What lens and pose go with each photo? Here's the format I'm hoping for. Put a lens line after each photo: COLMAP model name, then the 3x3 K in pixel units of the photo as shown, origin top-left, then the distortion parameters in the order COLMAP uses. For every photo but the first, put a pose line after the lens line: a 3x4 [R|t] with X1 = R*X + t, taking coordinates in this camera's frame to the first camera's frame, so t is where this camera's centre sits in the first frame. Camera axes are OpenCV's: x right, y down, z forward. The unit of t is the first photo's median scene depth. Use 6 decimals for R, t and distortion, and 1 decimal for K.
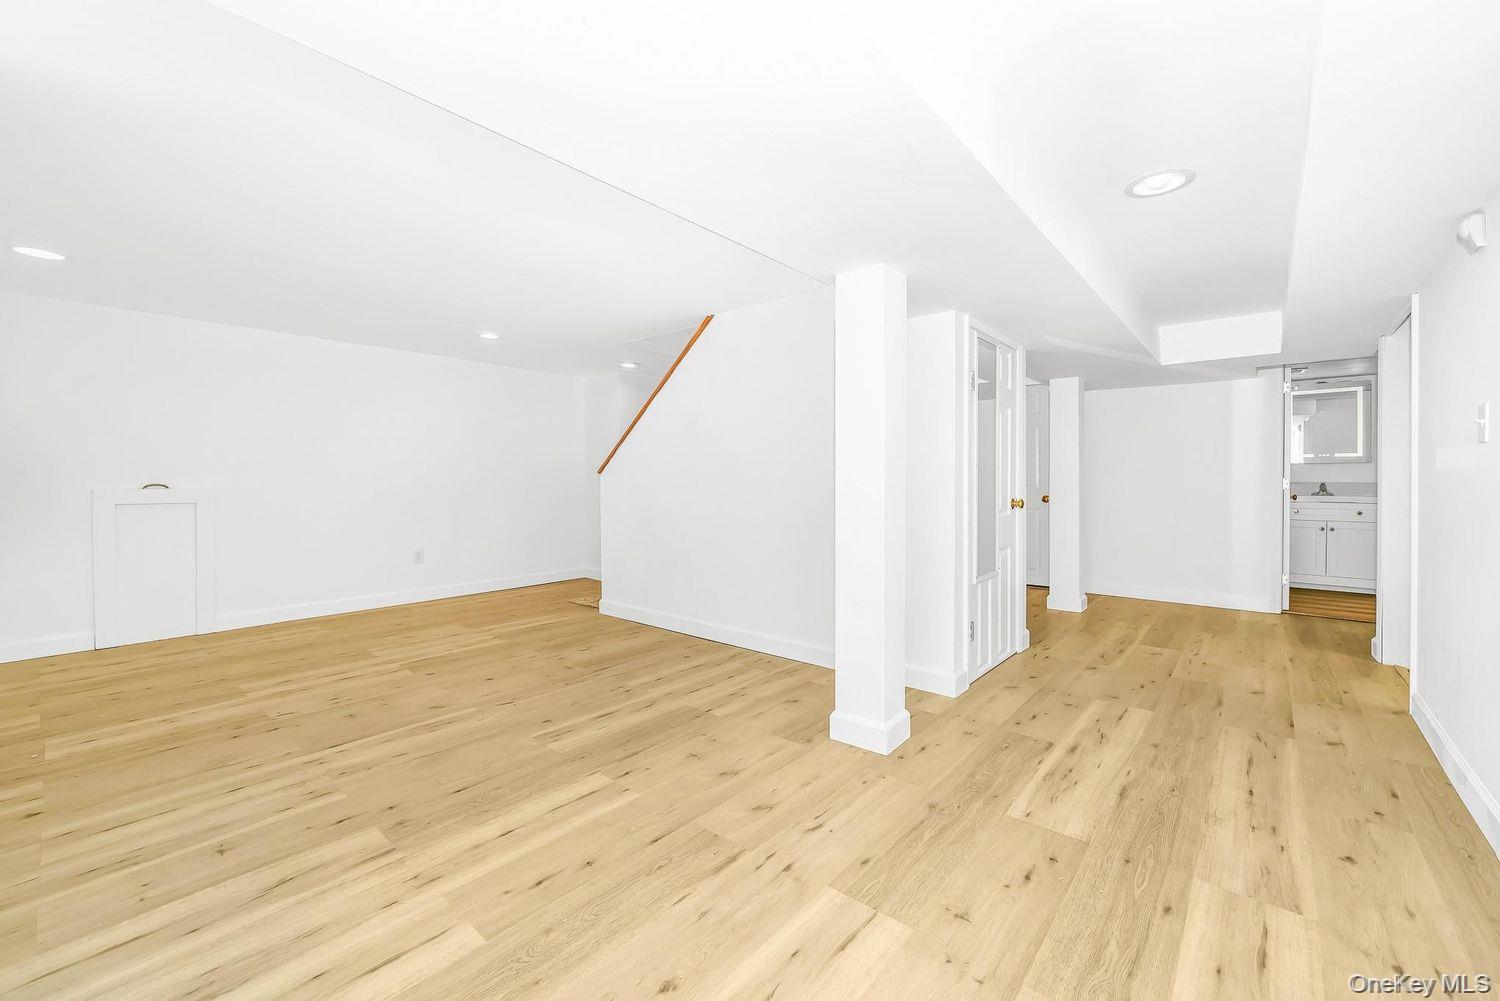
lens RADIAL K [[609.2, 0, 754.9], [0, 609.2, 483.8], [0, 0, 1]] dist [0.001354, 0.000213]
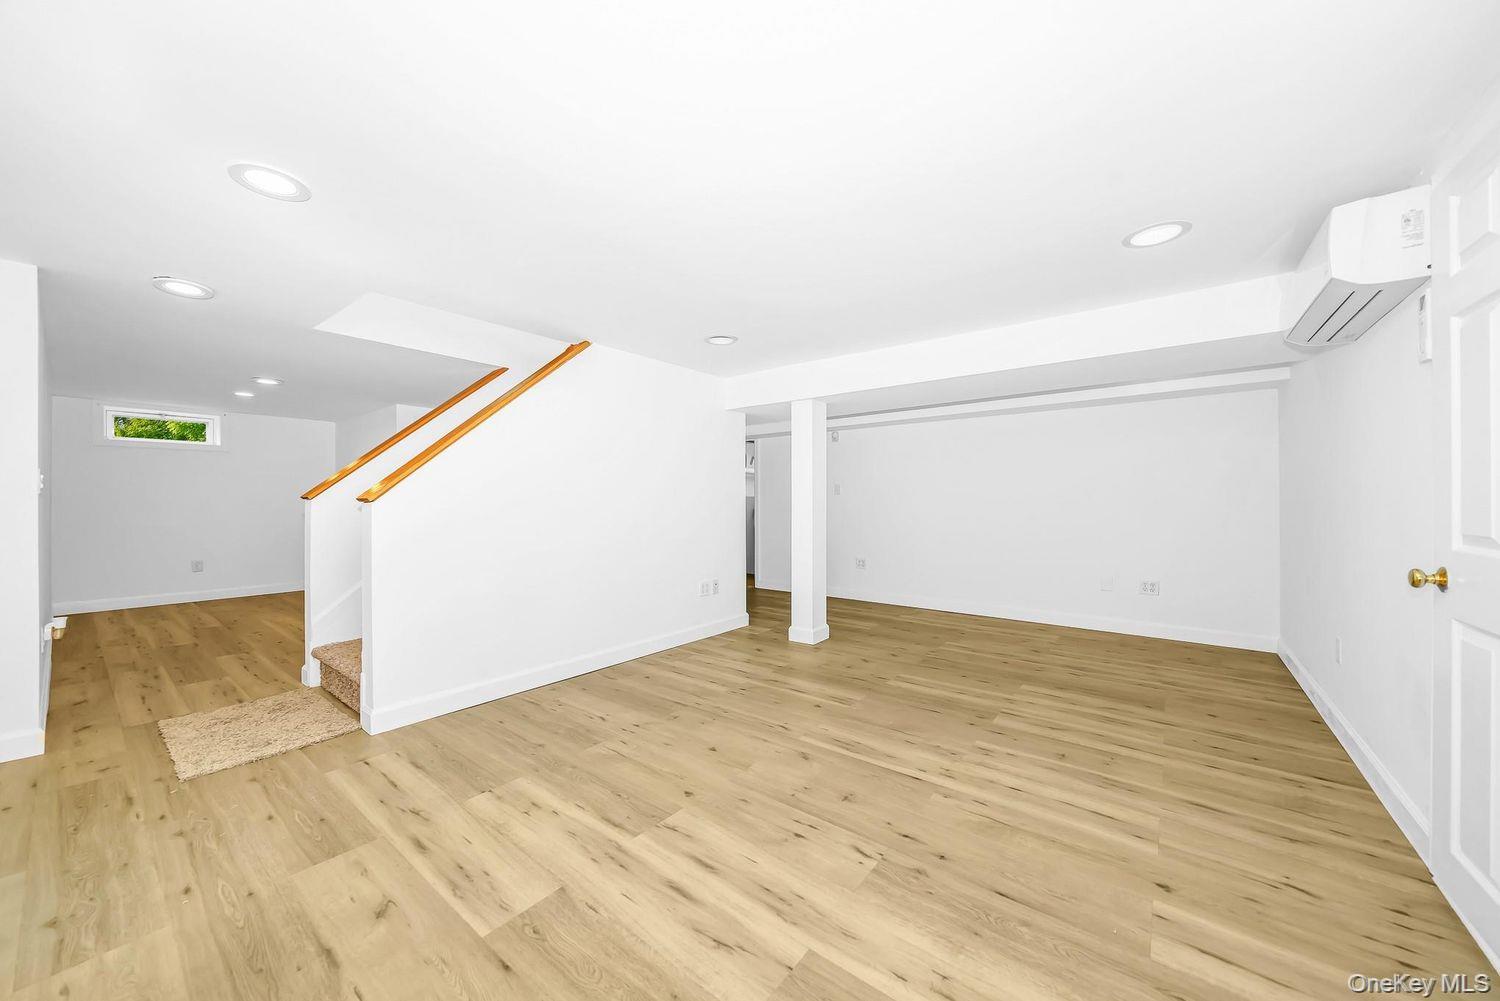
lens RADIAL K [[520.3, 0, 740.1], [0, 520.3, 504.9], [0, 0, 1]] dist [-0.001144, 0.000004]
pose [[-0.014284, -0.005484, 0.999883, -1.331169], [0.008389, 0.999949, 0.005604, -0.021955], [-0.999863, 0.008468, -0.014237, 1.122756]]
